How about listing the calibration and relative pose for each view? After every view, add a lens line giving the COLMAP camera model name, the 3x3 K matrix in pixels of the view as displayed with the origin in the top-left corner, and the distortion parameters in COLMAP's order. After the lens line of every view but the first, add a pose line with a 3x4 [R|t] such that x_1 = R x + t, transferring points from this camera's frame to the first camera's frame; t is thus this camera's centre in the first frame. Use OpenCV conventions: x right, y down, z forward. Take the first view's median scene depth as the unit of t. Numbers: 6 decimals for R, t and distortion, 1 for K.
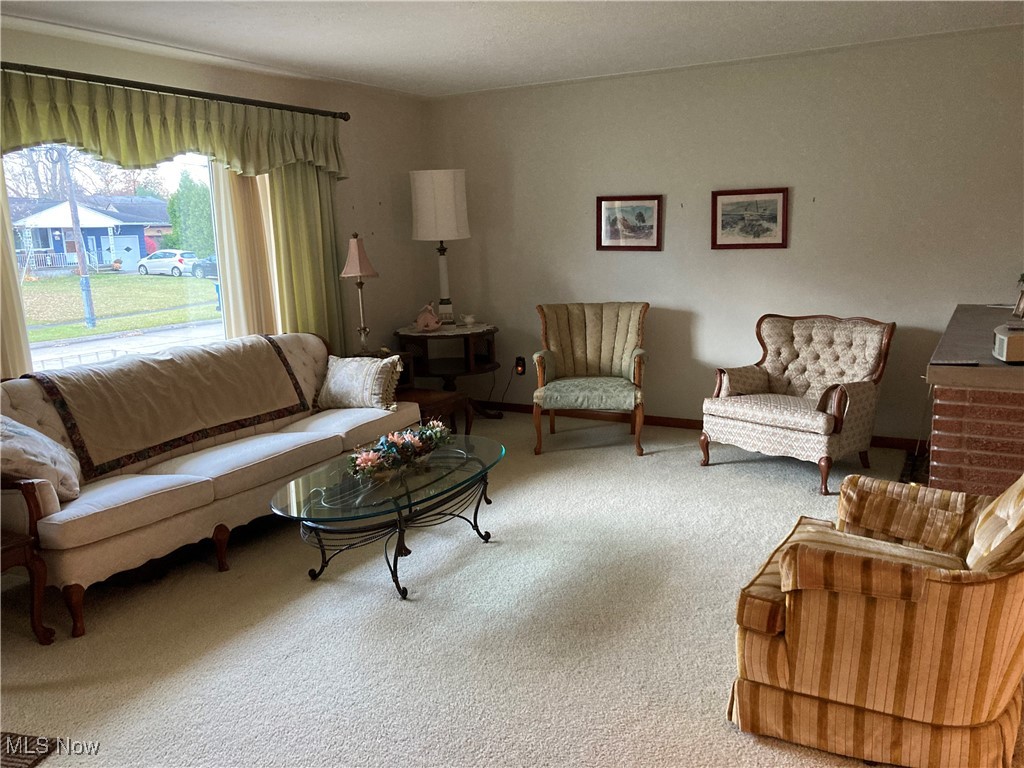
lens RADIAL K [[835.6, 0, 507.8], [0, 835.6, 378.0], [0, 0, 1]] dist [0.003031, -0.024565]
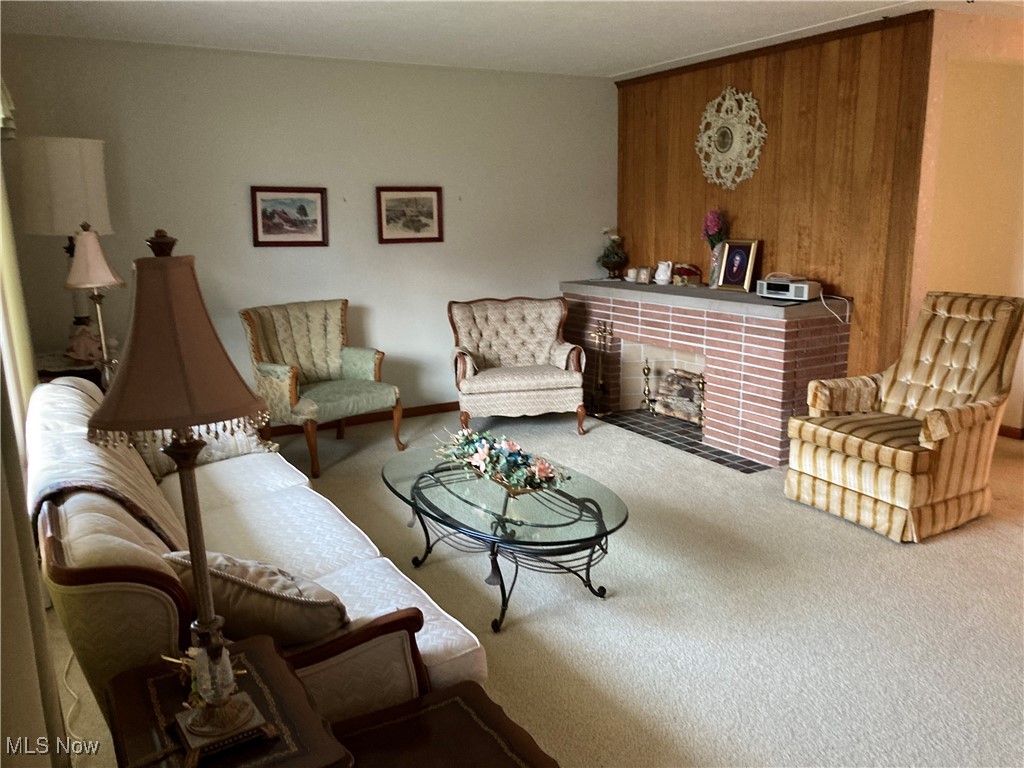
lens RADIAL K [[835.6, 0, 509.1], [0, 835.6, 391.3], [0, 0, 1]] dist [0.003031, -0.024565]
pose [[0.501303, -0.157308, 0.850852, -0.595475], [0.152033, 0.984051, 0.092360, -0.047018], [-0.851811, 0.083057, 0.517223, 0.355996]]
